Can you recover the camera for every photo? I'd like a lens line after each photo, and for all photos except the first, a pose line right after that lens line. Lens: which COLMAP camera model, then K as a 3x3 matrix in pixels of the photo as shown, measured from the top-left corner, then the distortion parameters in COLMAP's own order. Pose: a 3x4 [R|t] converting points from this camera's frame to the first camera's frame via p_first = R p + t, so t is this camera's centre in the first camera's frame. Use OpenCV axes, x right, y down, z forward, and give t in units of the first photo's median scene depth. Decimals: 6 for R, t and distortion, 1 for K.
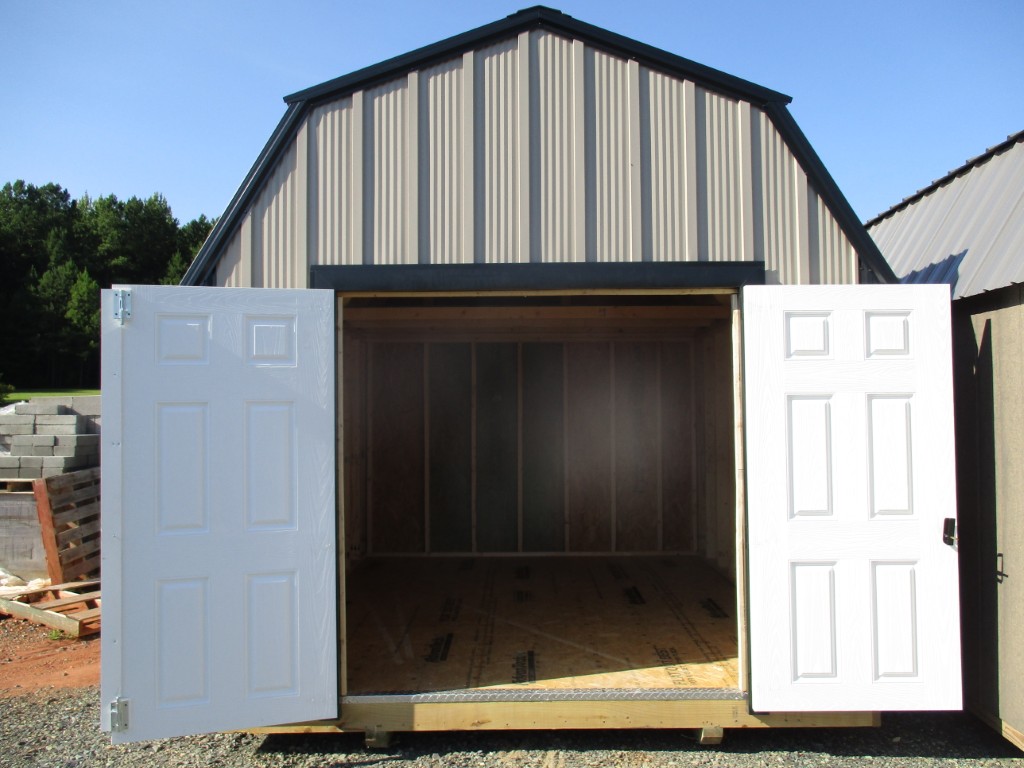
lens RADIAL K [[831.7, 0, 510.0], [0, 831.7, 364.0], [0, 0, 1]] dist [-0.043492, 0.001721]
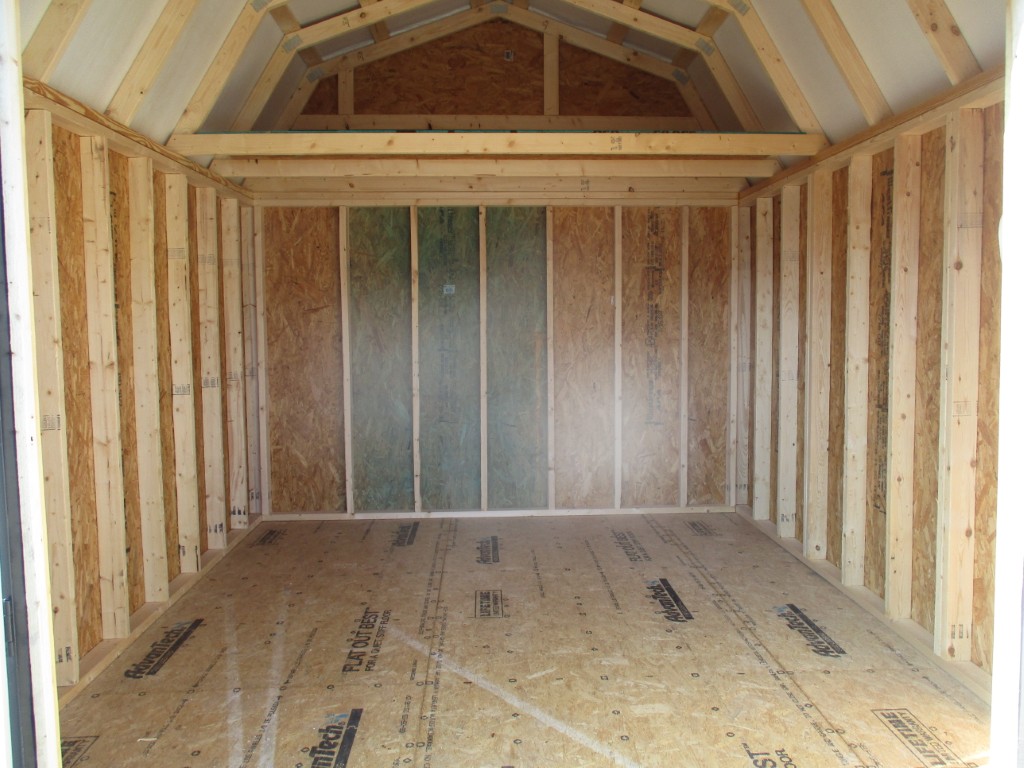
lens RADIAL K [[848.4, 0, 512.4], [0, 848.4, 366.3], [0, 0, 1]] dist [-0.033850, 0.012964]
pose [[0.998867, -0.006304, 0.047172, 0.003008], [0.001058, 0.993884, 0.110420, 0.027698], [-0.047579, -0.110245, 0.992765, 0.306200]]
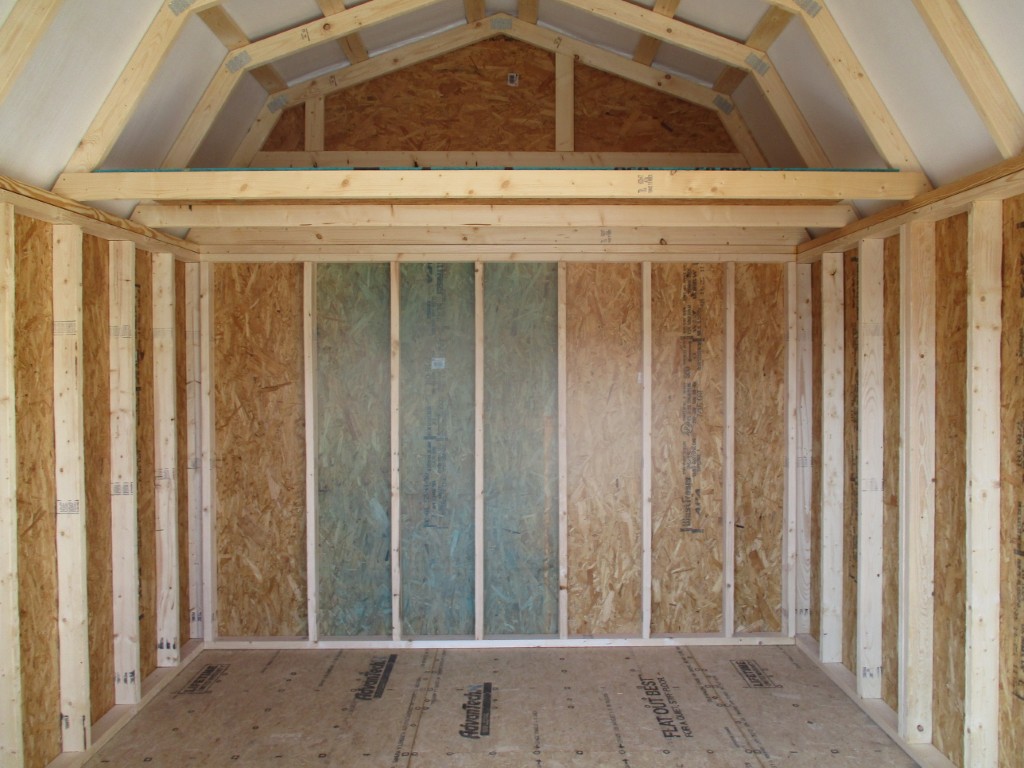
lens RADIAL K [[853.9, 0, 513.4], [0, 853.9, 367.7], [0, 0, 1]] dist [-0.031755, 0.022379]
pose [[0.999828, 0.001201, 0.018525, 0.024430], [-0.002328, 0.998139, 0.060929, 0.009408], [-0.018417, -0.060961, 0.997970, 0.439723]]
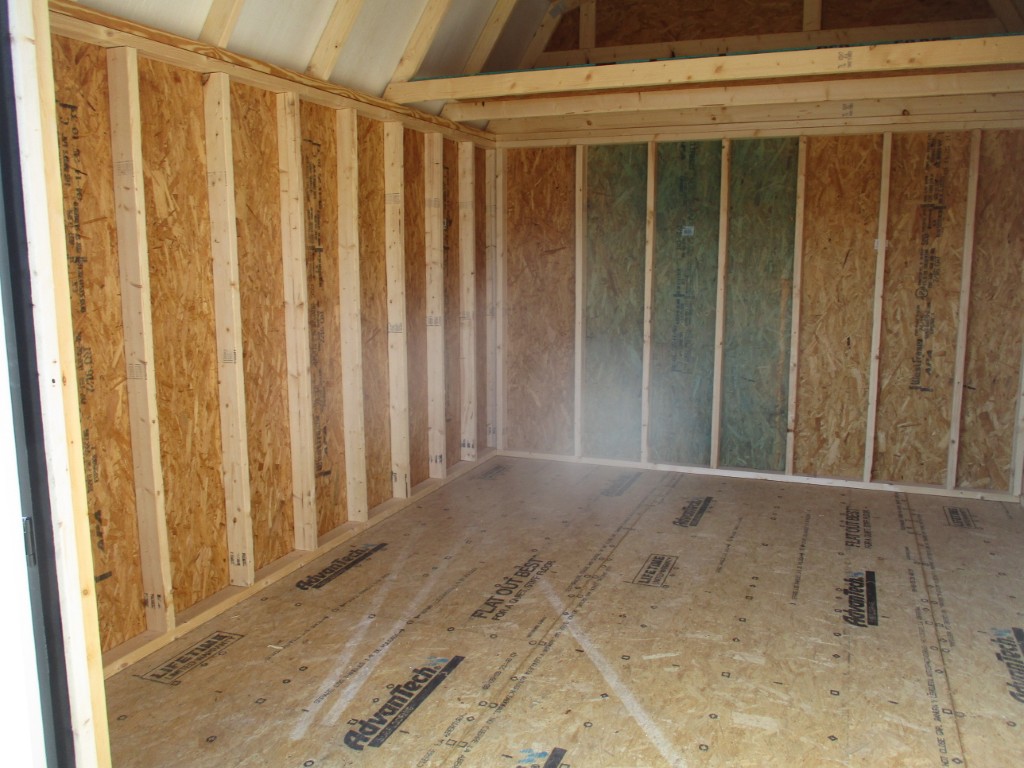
lens RADIAL K [[848.4, 0, 512.4], [0, 848.4, 366.3], [0, 0, 1]] dist [-0.033850, 0.012964]
pose [[0.934469, 0.053505, -0.352001, 0.094516], [0.012836, 0.982939, 0.183486, 0.022857], [0.355813, -0.175980, 0.917839, 0.344487]]
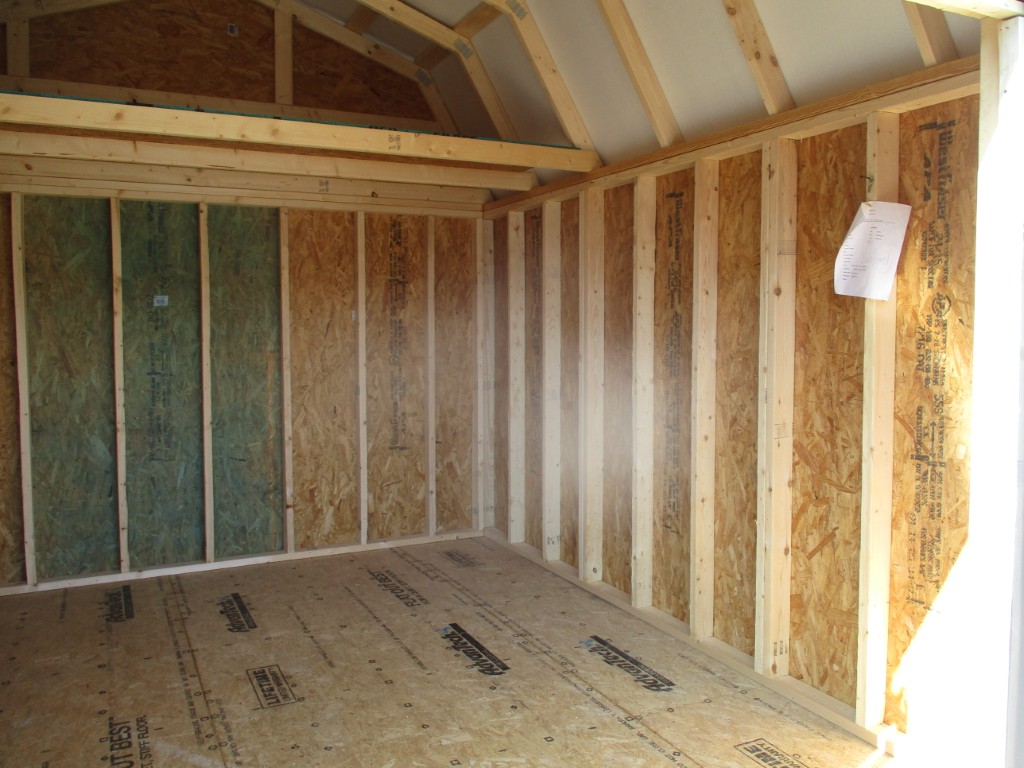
lens RADIAL K [[853.9, 0, 513.4], [0, 853.9, 367.7], [0, 0, 1]] dist [-0.031755, 0.022379]
pose [[0.893957, -0.022533, 0.447587, -0.062342], [-0.024268, 0.994836, 0.098553, 0.024035], [-0.447496, -0.098964, 0.888793, 0.379534]]
